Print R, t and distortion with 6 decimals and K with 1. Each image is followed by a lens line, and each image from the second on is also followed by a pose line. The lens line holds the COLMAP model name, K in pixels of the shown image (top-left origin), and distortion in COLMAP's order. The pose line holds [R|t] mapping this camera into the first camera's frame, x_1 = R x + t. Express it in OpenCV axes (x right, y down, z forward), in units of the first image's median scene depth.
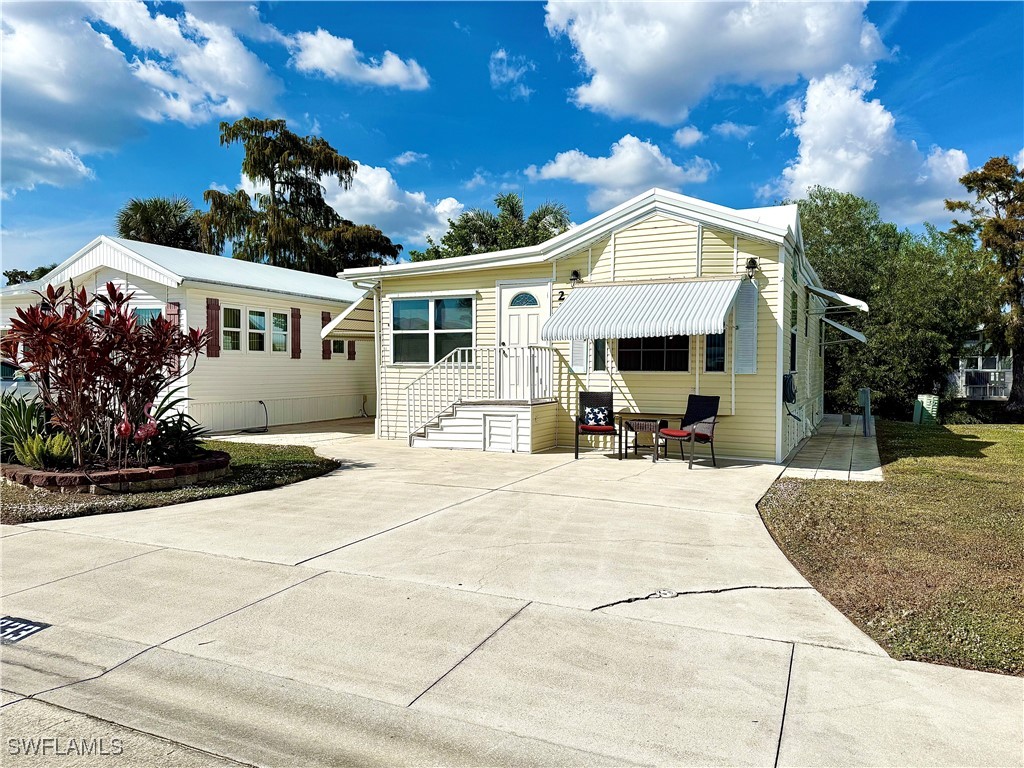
lens RADIAL K [[724.3, 0, 509.3], [0, 724.3, 389.1], [0, 0, 1]] dist [0.118658, -0.191336]
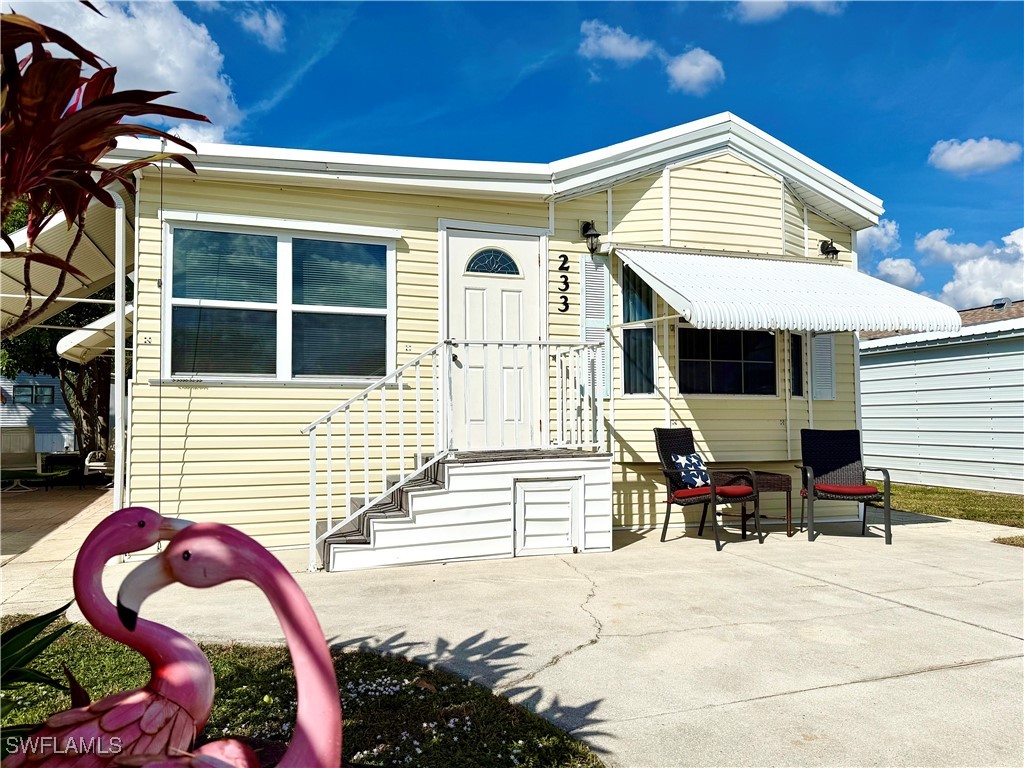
lens RADIAL K [[724.3, 0, 509.3], [0, 724.3, 389.1], [0, 0, 1]] dist [0.118658, -0.191336]
pose [[0.714589, 0.026176, 0.699055, -0.359437], [0.028139, 0.997415, -0.066113, 0.007140], [-0.698979, 0.066914, 0.712005, 0.635880]]
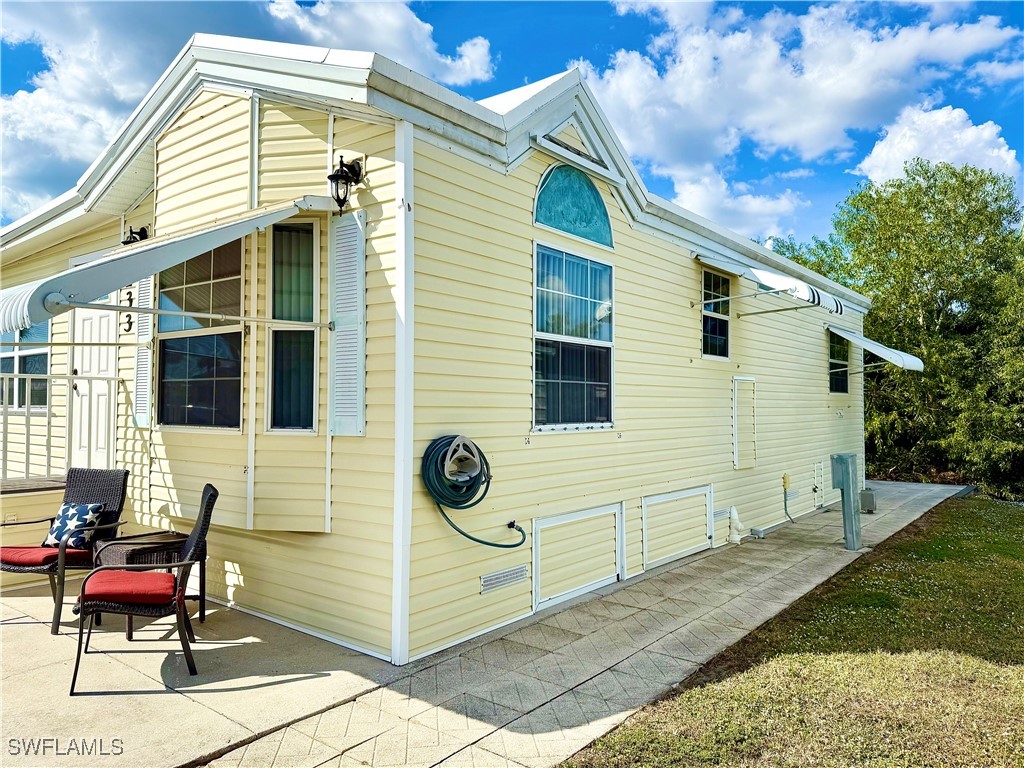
lens RADIAL K [[725.7, 0, 512.0], [0, 725.7, 384.0], [0, 0, 1]] dist [0.117494, -0.194866]
pose [[0.977563, -0.007892, -0.210493, 0.455308], [-0.004396, 0.998316, -0.057847, -0.023698], [0.210595, 0.057474, 0.975882, 0.552470]]
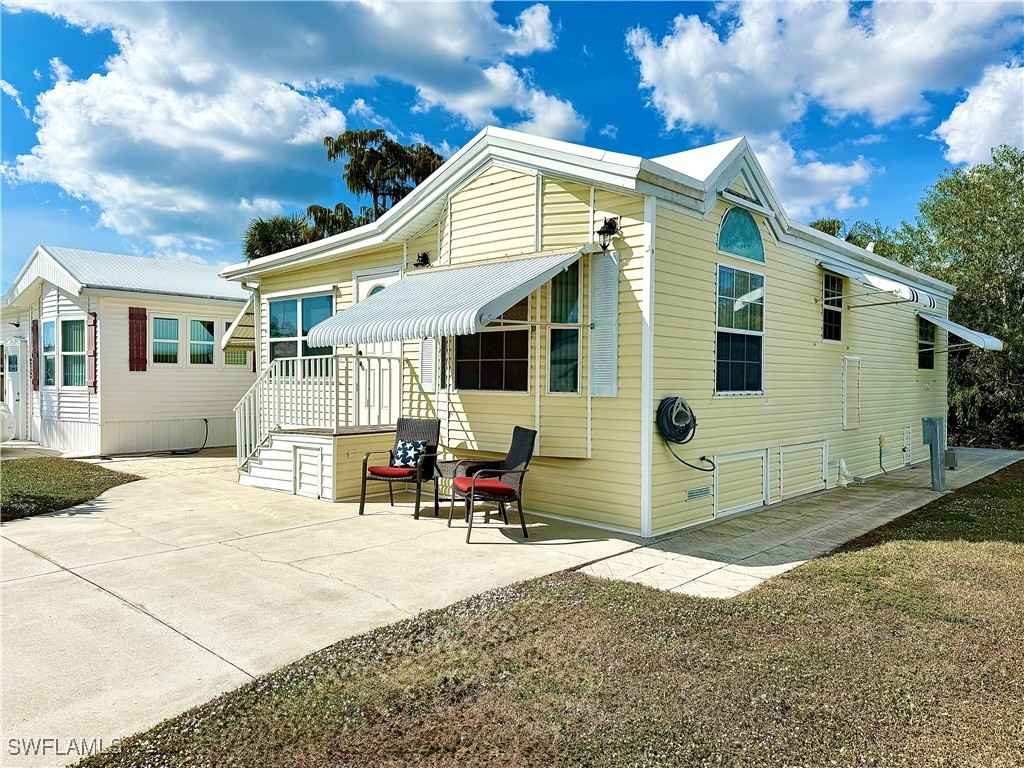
lens RADIAL K [[724.3, 0, 509.3], [0, 724.3, 389.1], [0, 0, 1]] dist [0.118658, -0.191336]
pose [[0.956594, 0.006038, -0.291363, 0.389648], [-0.011070, 0.999817, -0.015625, -0.014508], [0.291215, 0.018173, 0.956485, 0.320613]]
